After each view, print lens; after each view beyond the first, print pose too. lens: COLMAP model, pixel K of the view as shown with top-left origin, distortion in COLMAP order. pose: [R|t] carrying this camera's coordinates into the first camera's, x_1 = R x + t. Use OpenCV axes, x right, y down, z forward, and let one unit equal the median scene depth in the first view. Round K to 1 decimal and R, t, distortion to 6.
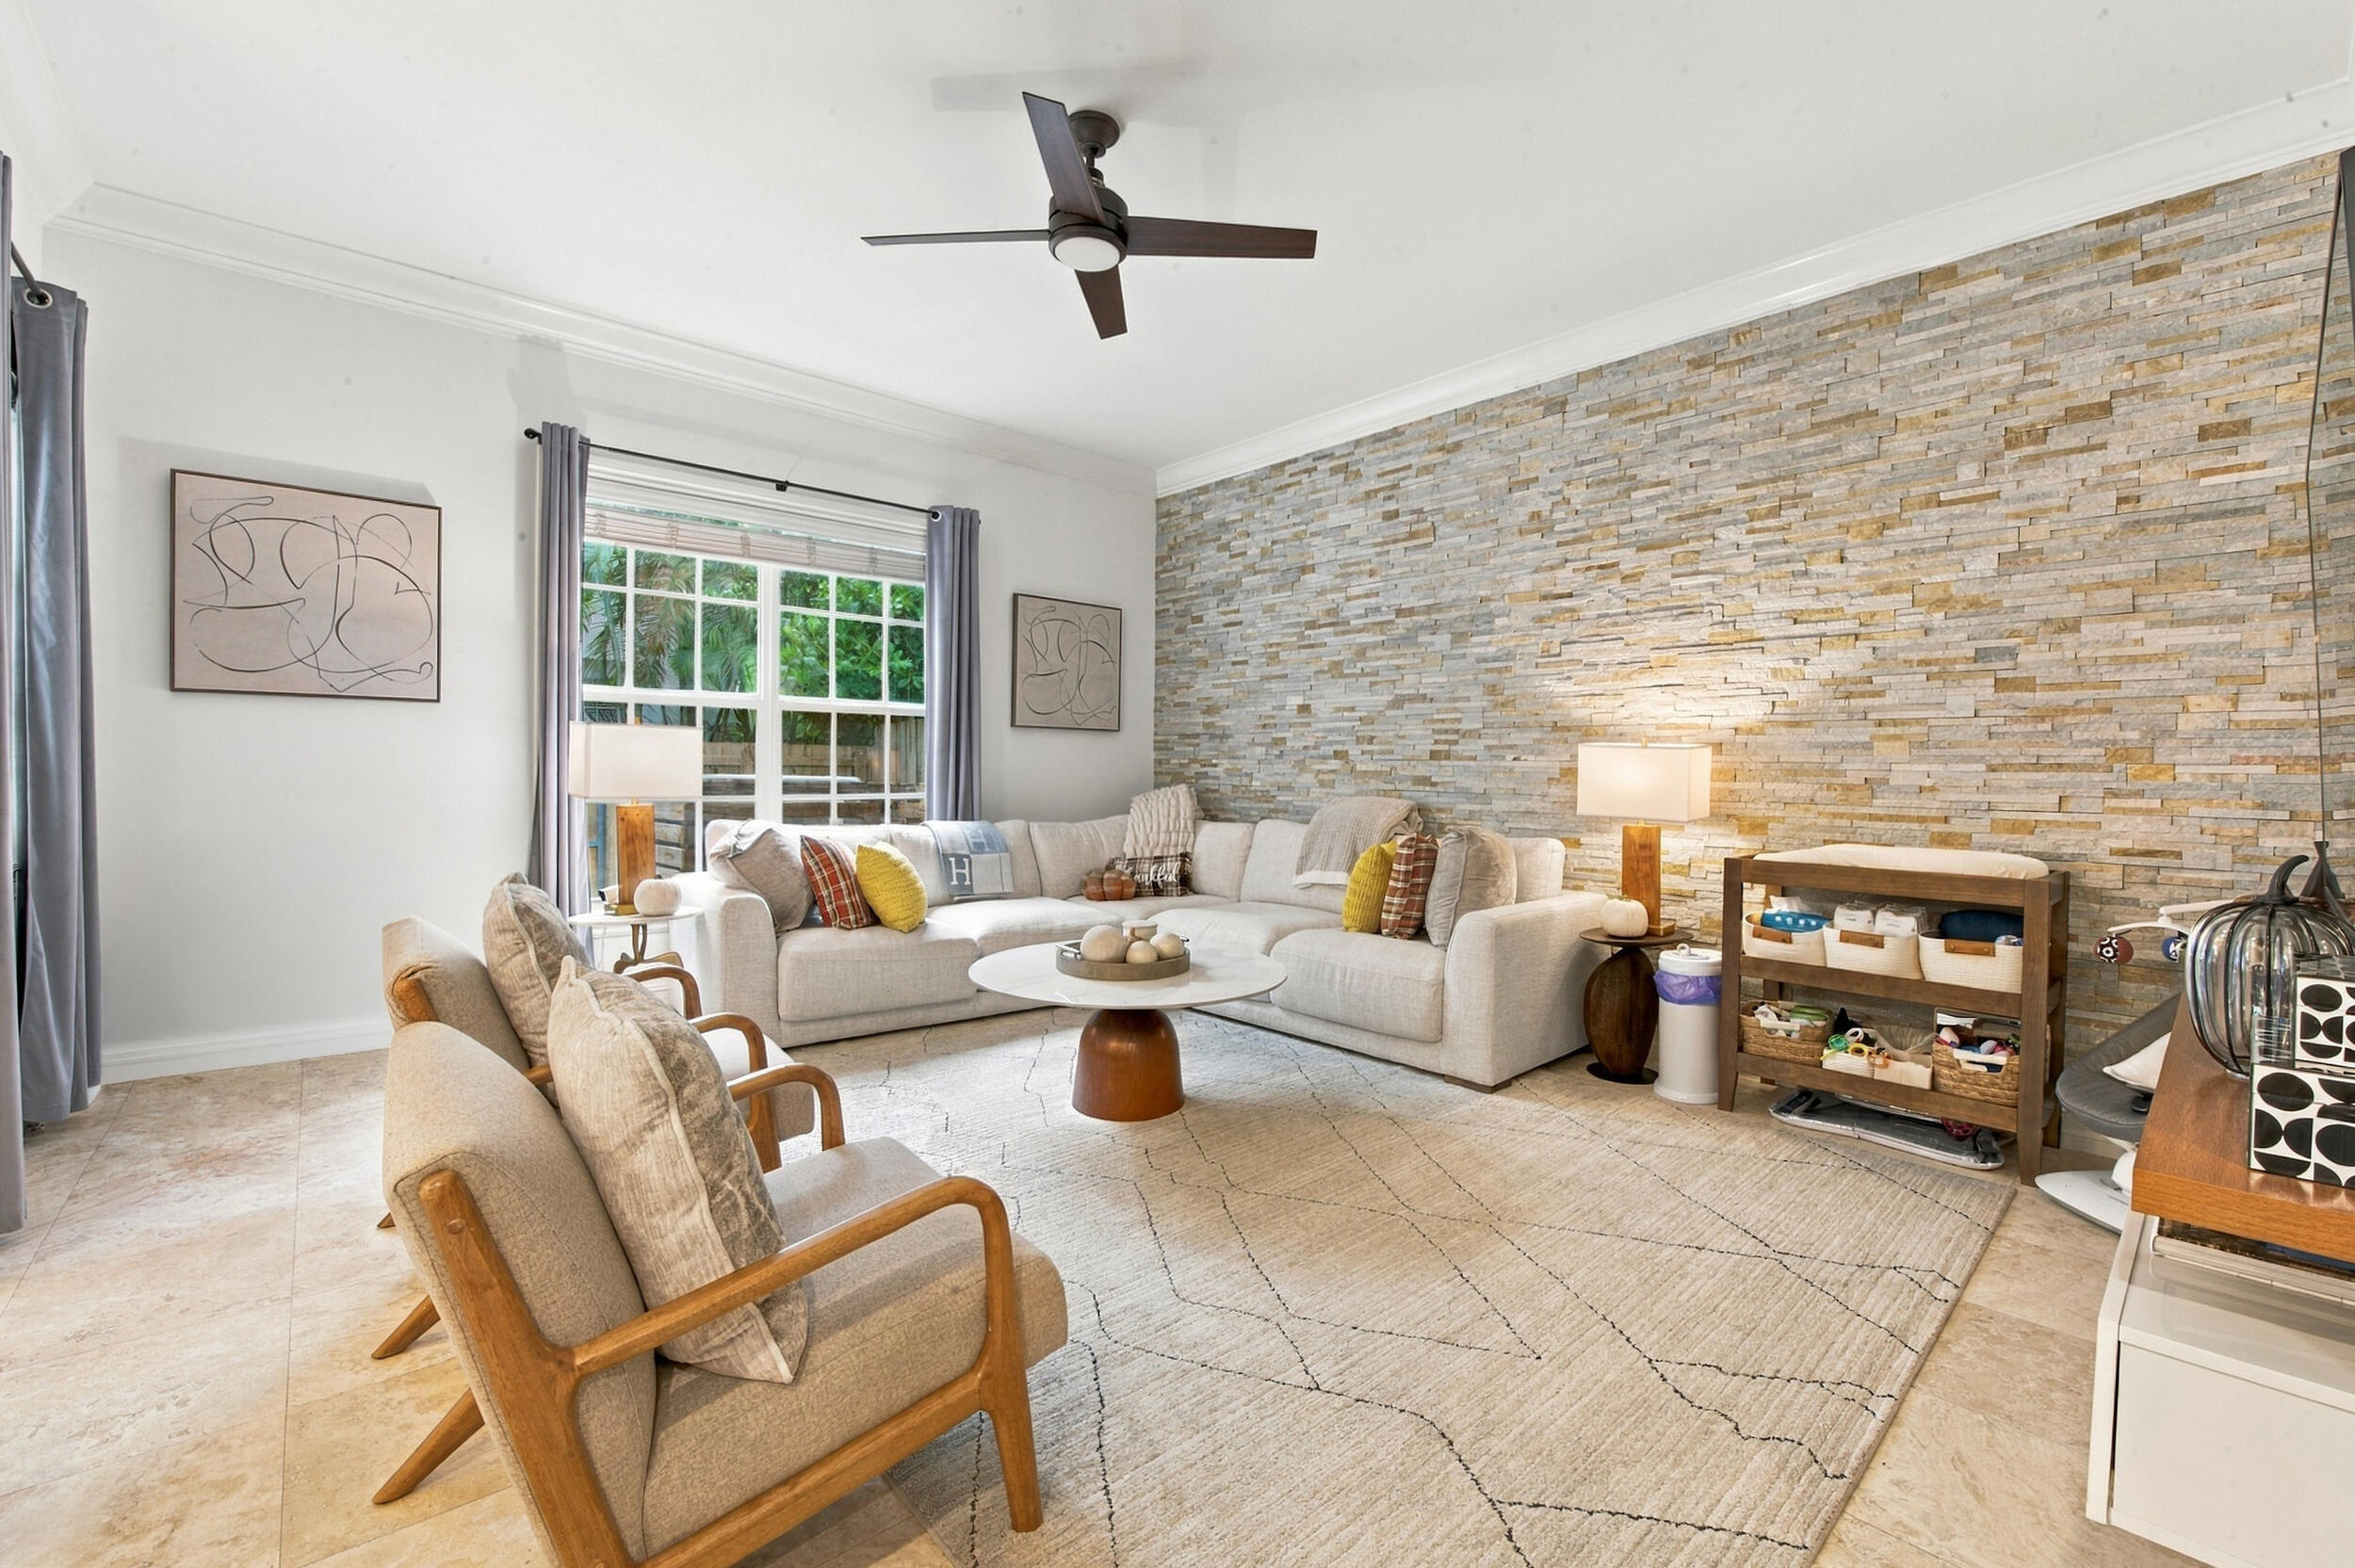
lens RADIAL K [[975.1, 0, 1182.2], [0, 975.1, 775.0], [0, 0, 1]] dist [-0.019761, 0.000734]
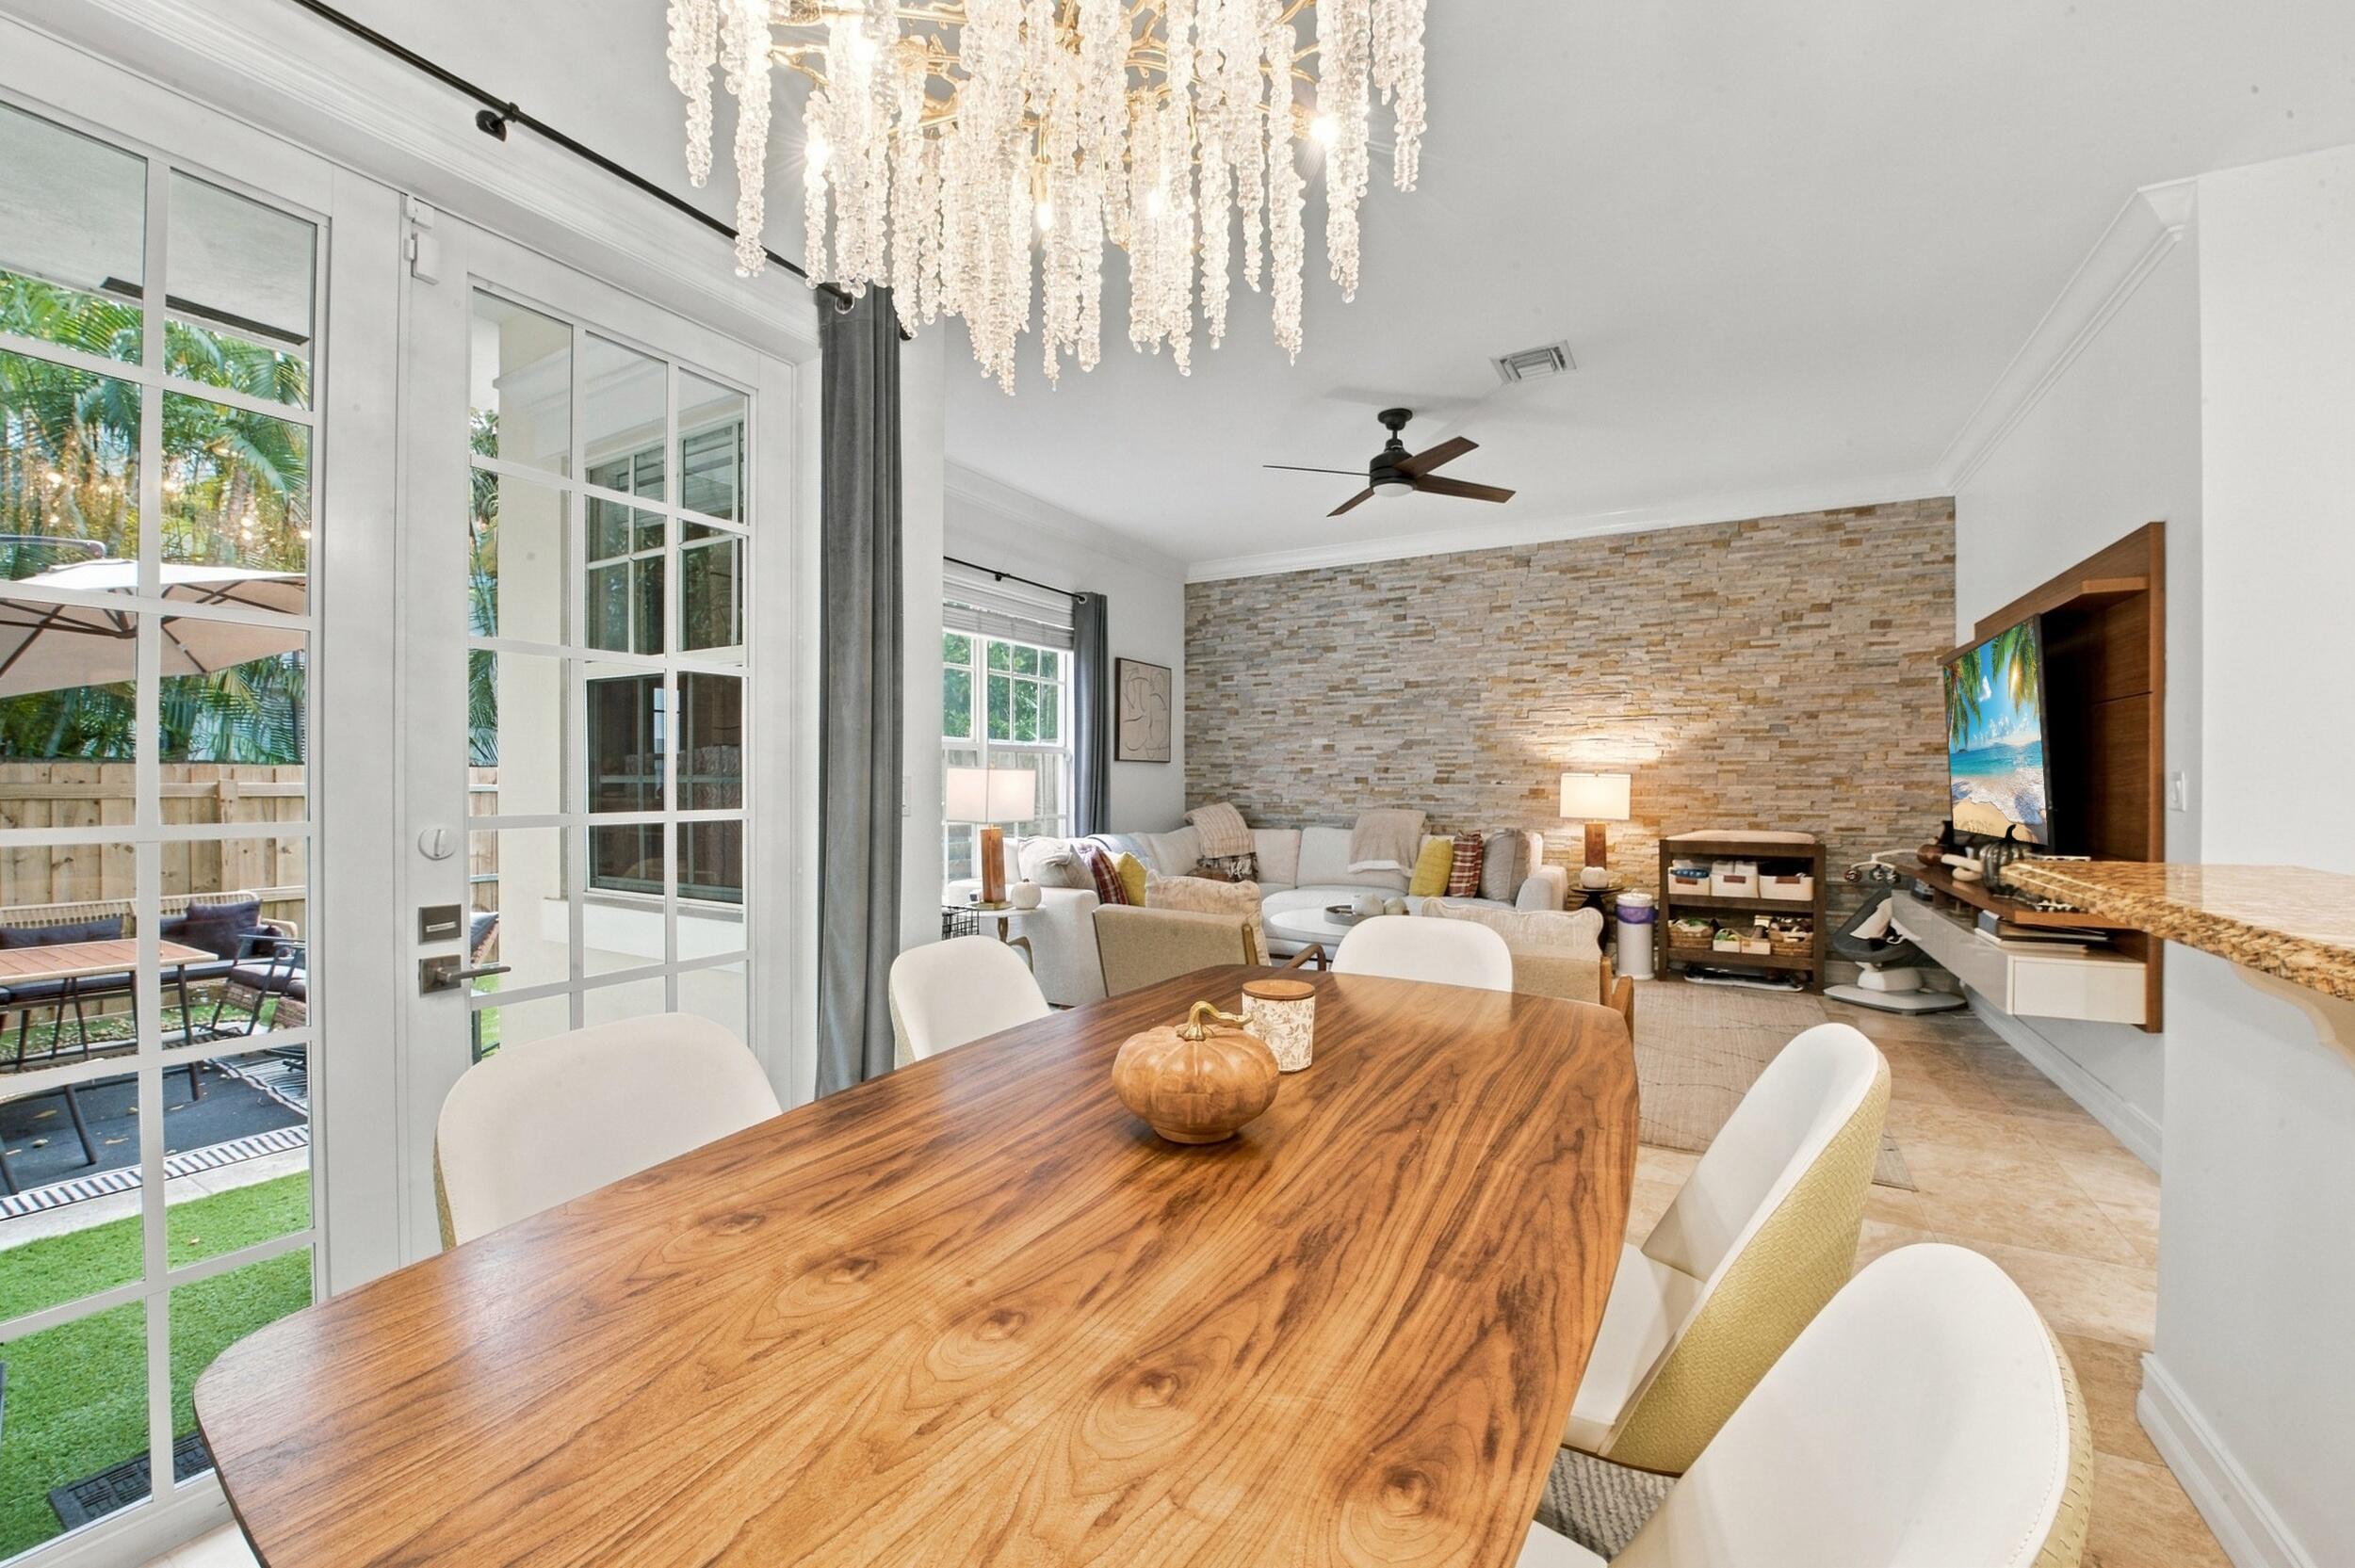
lens RADIAL K [[940.0, 0, 1177.5], [0, 940.0, 784.0], [0, 0, 1]] dist [-0.018564, -0.000521]
pose [[0.946601, -0.011730, 0.322195, -0.691417], [0.012952, 0.999915, -0.001651, -0.021107], [-0.322148, 0.005736, 0.946672, -0.289312]]
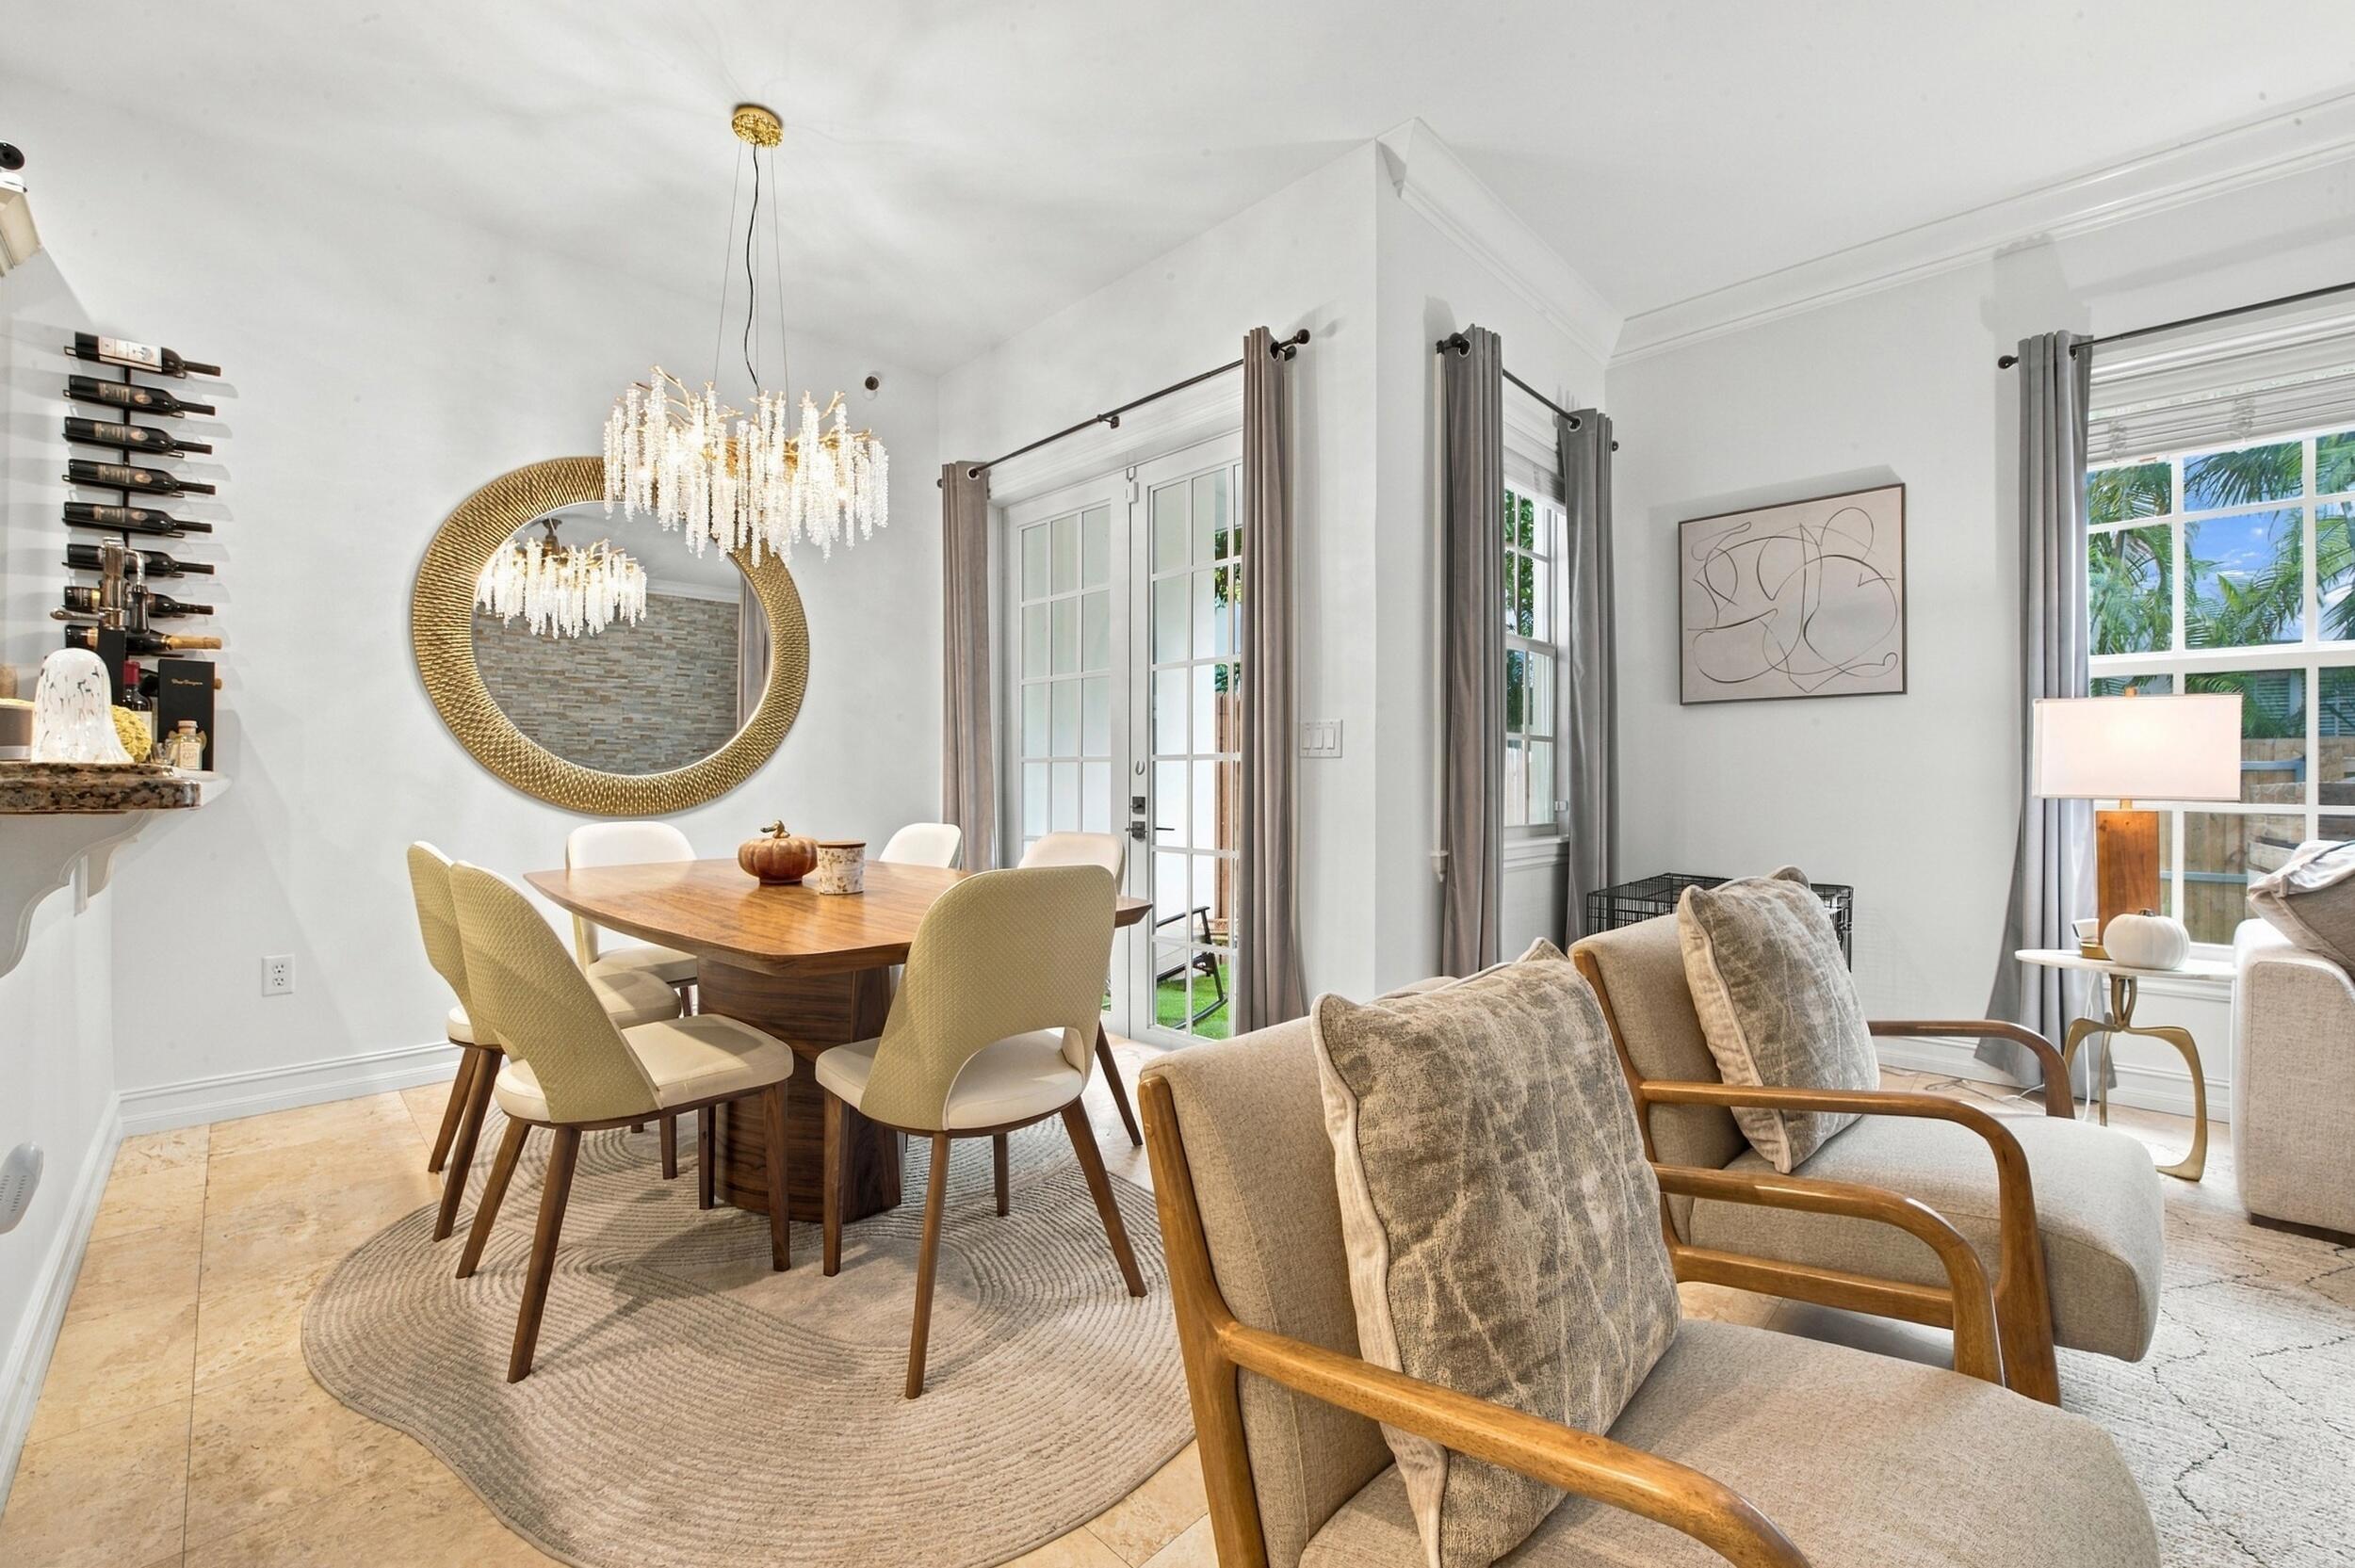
lens RADIAL K [[940.0, 0, 1177.5], [0, 940.0, 784.0], [0, 0, 1]] dist [-0.018564, -0.000521]
pose [[0.056112, -0.007096, -0.998399, 0.072878], [-0.009279, 0.999928, -0.007628, 0.021829], [0.998381, 0.009693, 0.056042, 0.237173]]
